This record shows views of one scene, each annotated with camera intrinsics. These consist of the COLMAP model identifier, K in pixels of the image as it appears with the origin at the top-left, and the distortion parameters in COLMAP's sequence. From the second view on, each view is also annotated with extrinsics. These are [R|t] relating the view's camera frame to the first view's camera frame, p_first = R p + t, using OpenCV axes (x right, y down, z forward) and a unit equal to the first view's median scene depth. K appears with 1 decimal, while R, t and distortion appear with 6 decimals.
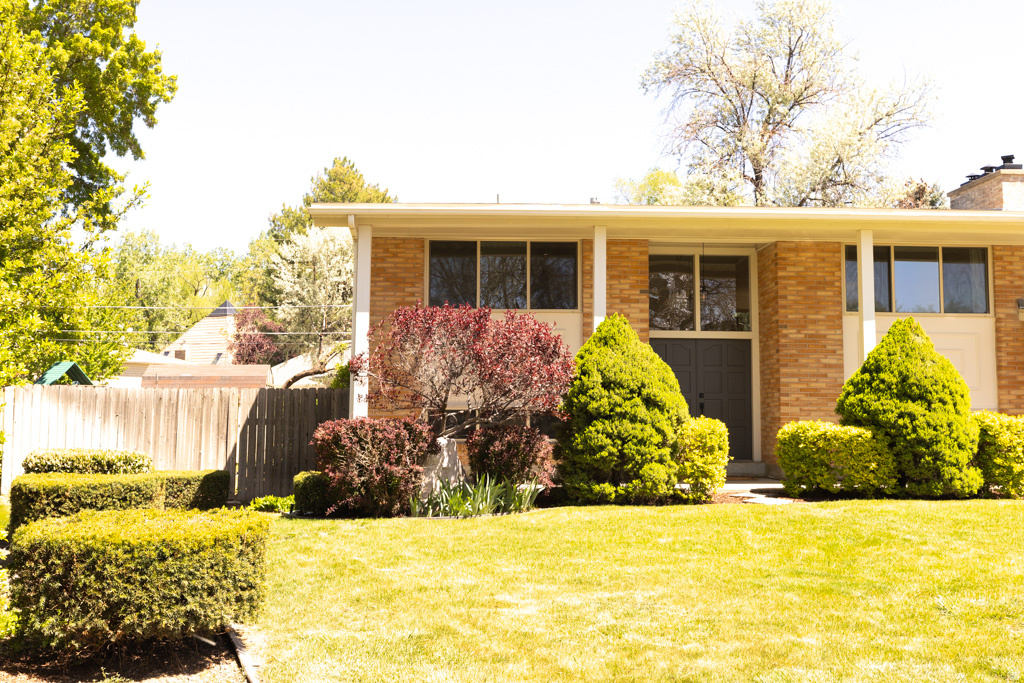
lens RADIAL K [[992.5, 0, 511.9], [0, 992.5, 339.8], [0, 0, 1]] dist [0.008566, 0.000000]
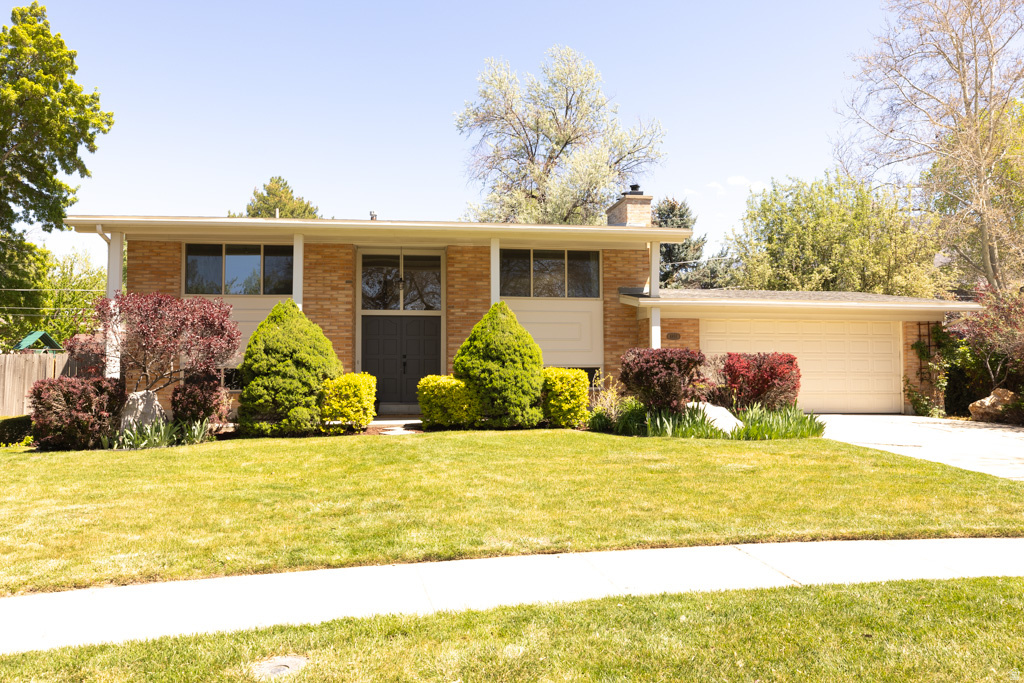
lens RADIAL K [[722.9, 0, 512.5], [0, 722.9, 343.4], [0, 0, 1]] dist [-0.002024, 0.013465]
pose [[0.996400, -0.005511, 0.084601, 0.271568], [0.001830, 0.999051, 0.043520, -0.006264], [-0.084761, -0.043209, 0.995464, -0.020424]]
